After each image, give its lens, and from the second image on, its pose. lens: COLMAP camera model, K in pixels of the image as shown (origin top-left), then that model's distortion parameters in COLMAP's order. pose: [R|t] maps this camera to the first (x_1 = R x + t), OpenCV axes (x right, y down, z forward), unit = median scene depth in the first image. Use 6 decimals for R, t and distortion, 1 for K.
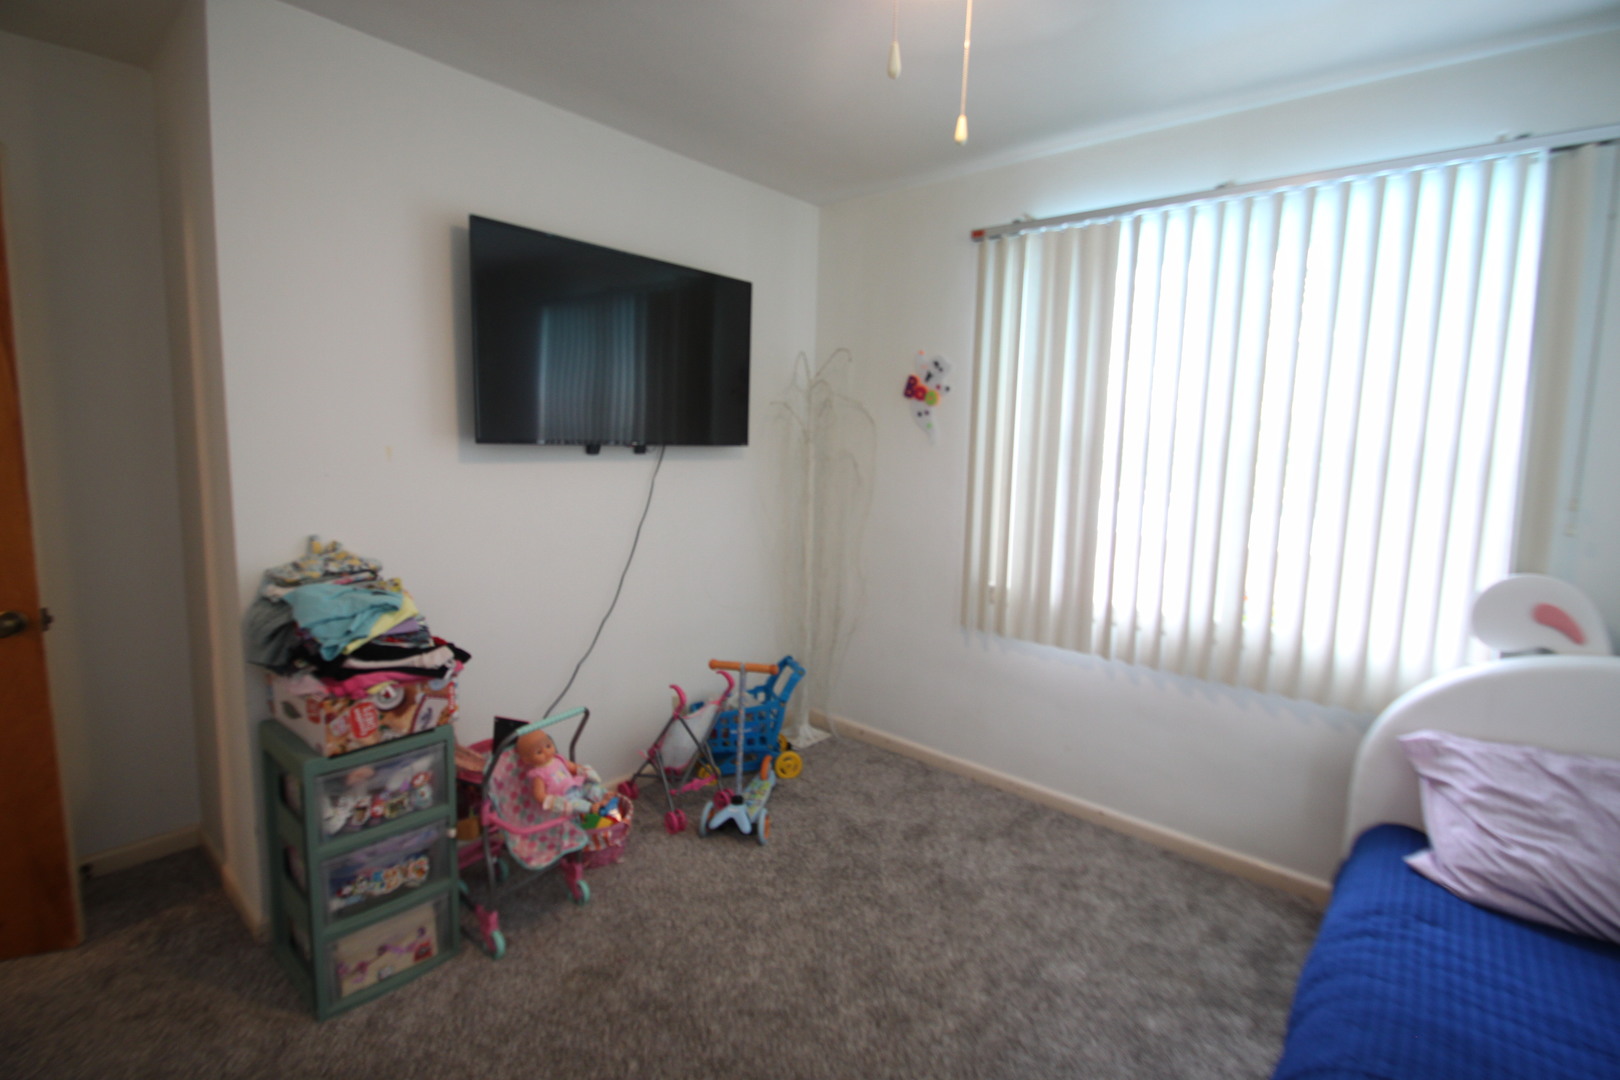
lens RADIAL K [[739.5, 0, 806.7], [0, 739.5, 526.5], [0, 0, 1]] dist [0.002890, -0.015815]
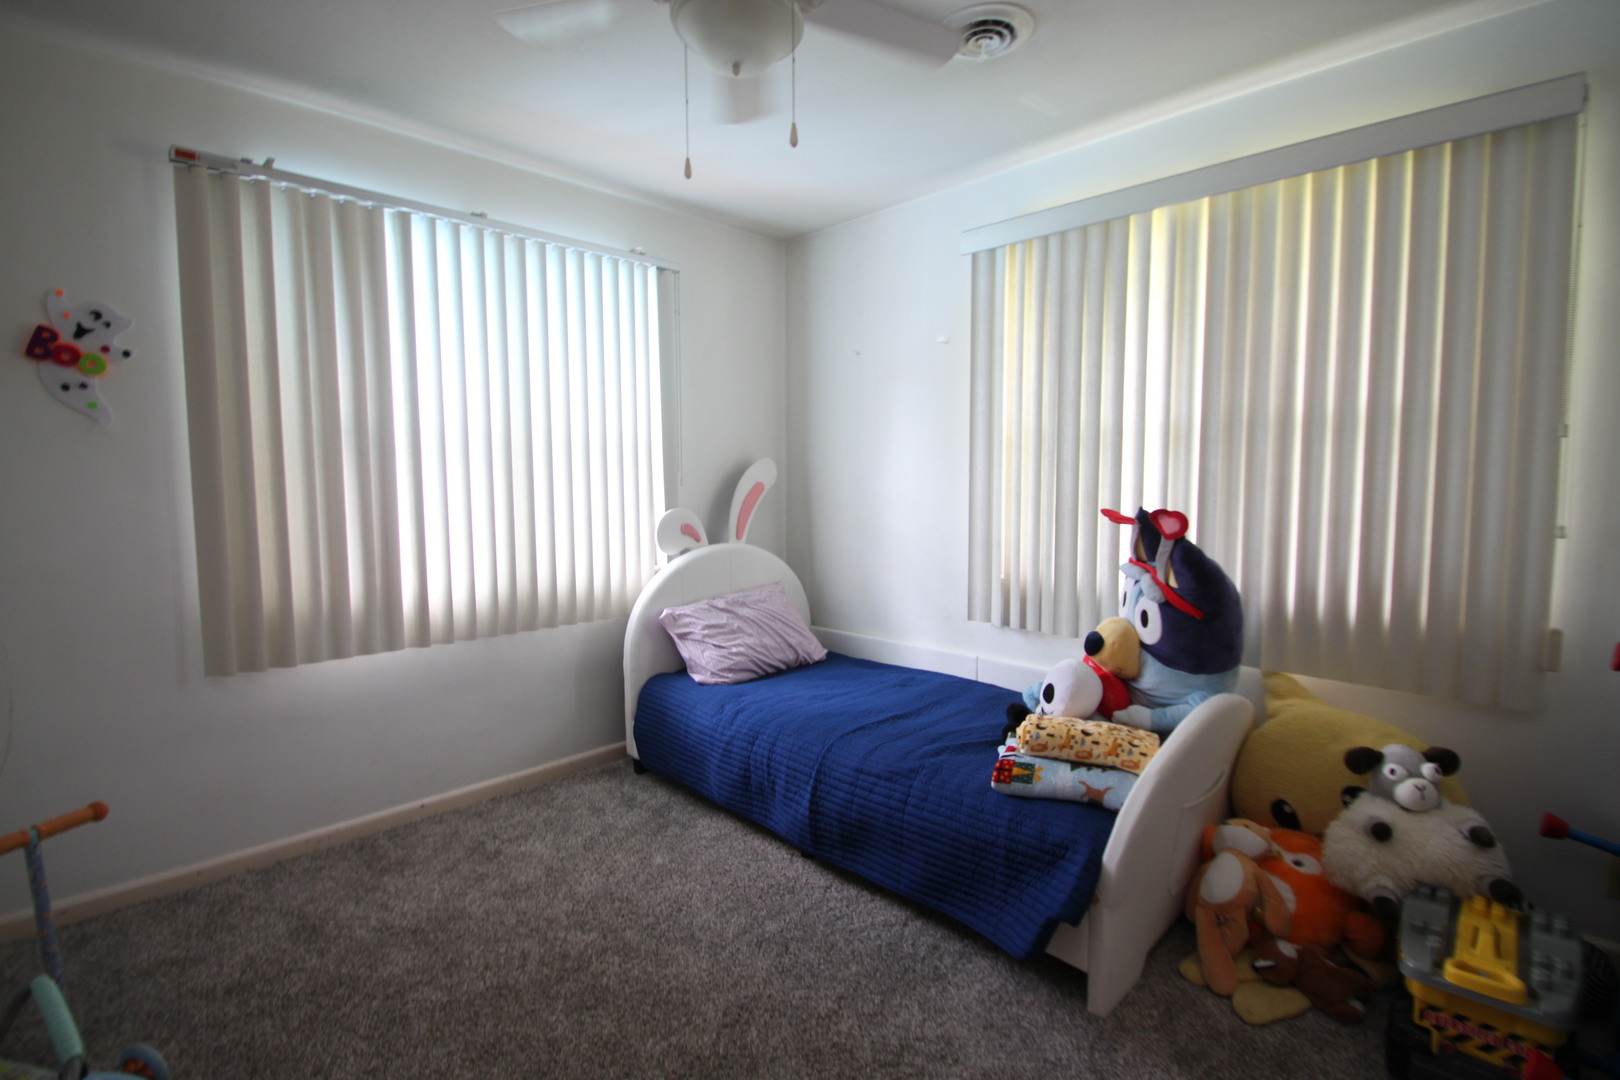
lens RADIAL K [[739.5, 0, 806.7], [0, 739.5, 526.5], [0, 0, 1]] dist [0.002890, -0.015815]
pose [[0.070756, -0.096770, 0.992789, -0.572097], [0.124182, 0.988395, 0.087491, -0.007361], [-0.989733, 0.117096, 0.081952, 0.403661]]
